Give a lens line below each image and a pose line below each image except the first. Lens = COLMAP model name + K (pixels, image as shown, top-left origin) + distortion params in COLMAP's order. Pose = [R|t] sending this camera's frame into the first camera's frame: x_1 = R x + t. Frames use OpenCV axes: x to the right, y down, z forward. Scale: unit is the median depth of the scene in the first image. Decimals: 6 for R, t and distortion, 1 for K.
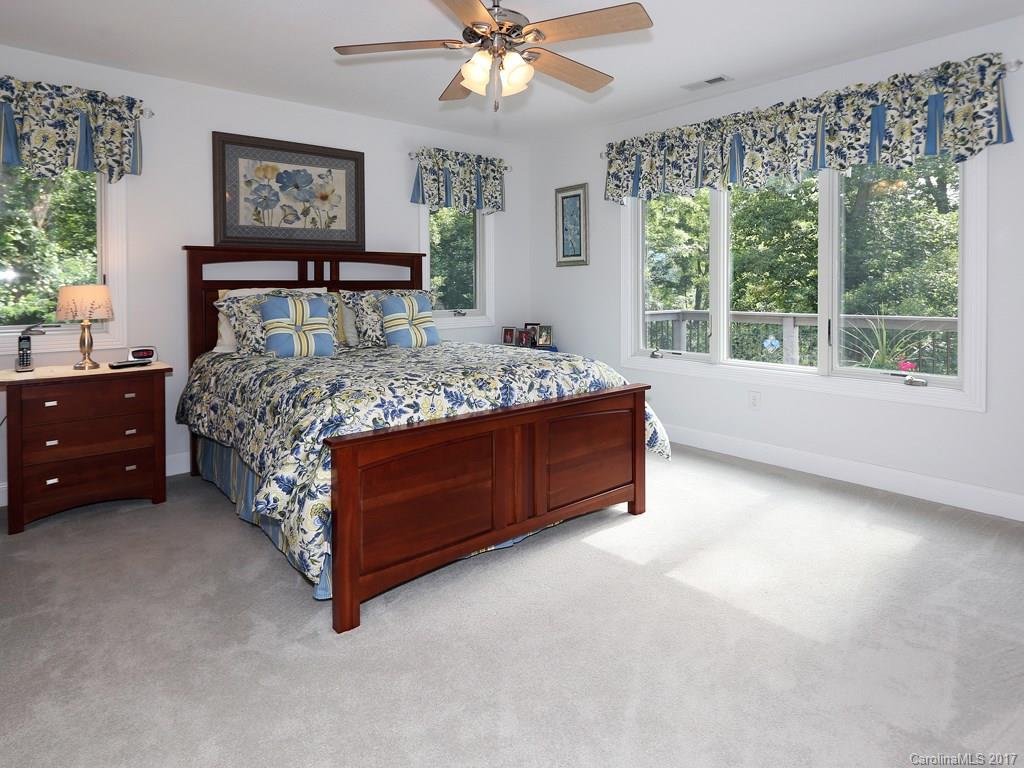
lens RADIAL K [[608.4, 0, 509.6], [0, 608.4, 294.4], [0, 0, 1]] dist [0.026572, -0.013132]
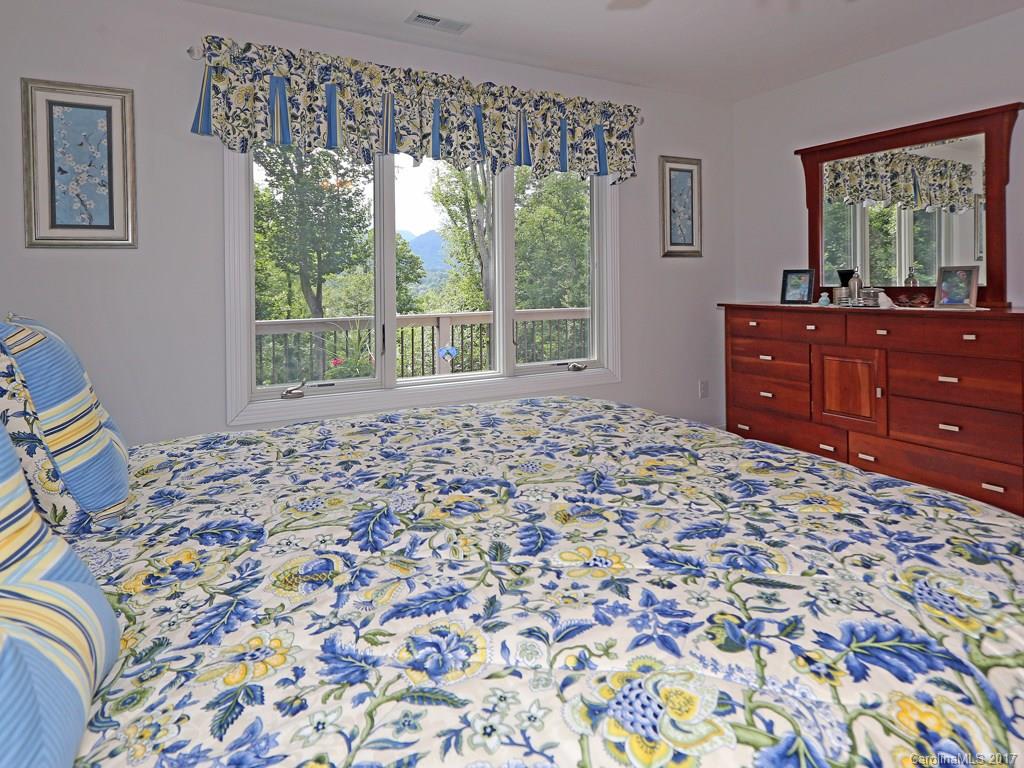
lens RADIAL K [[613.1, 0, 513.7], [0, 613.1, 281.7], [0, 0, 1]] dist [0.009880, -0.000893]
pose [[0.199422, 0.004036, 0.979905, -0.383771], [0.023763, 0.999678, -0.008954, -0.009085], [-0.979625, 0.025072, 0.199262, 0.697111]]
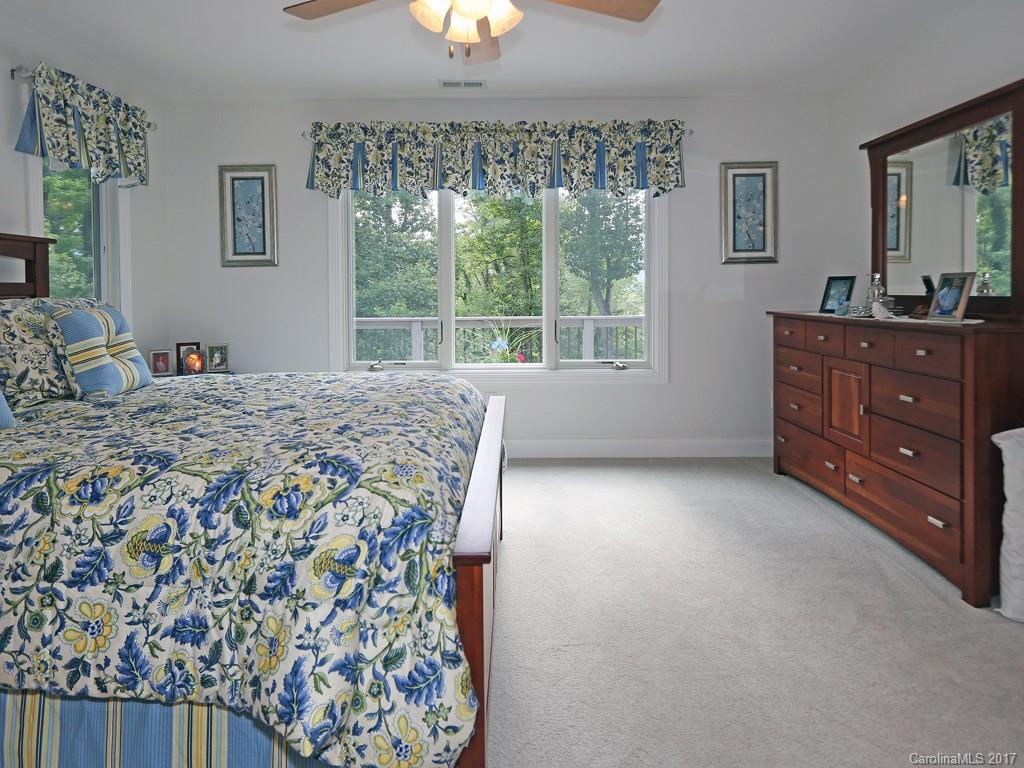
lens RADIAL K [[608.4, 0, 509.6], [0, 608.4, 294.4], [0, 0, 1]] dist [0.026572, -0.013132]
pose [[0.652564, -0.004301, 0.757721, -0.342265], [0.013671, 0.999888, -0.006097, -0.001543], [-0.757610, 0.014338, 0.652550, 0.281892]]
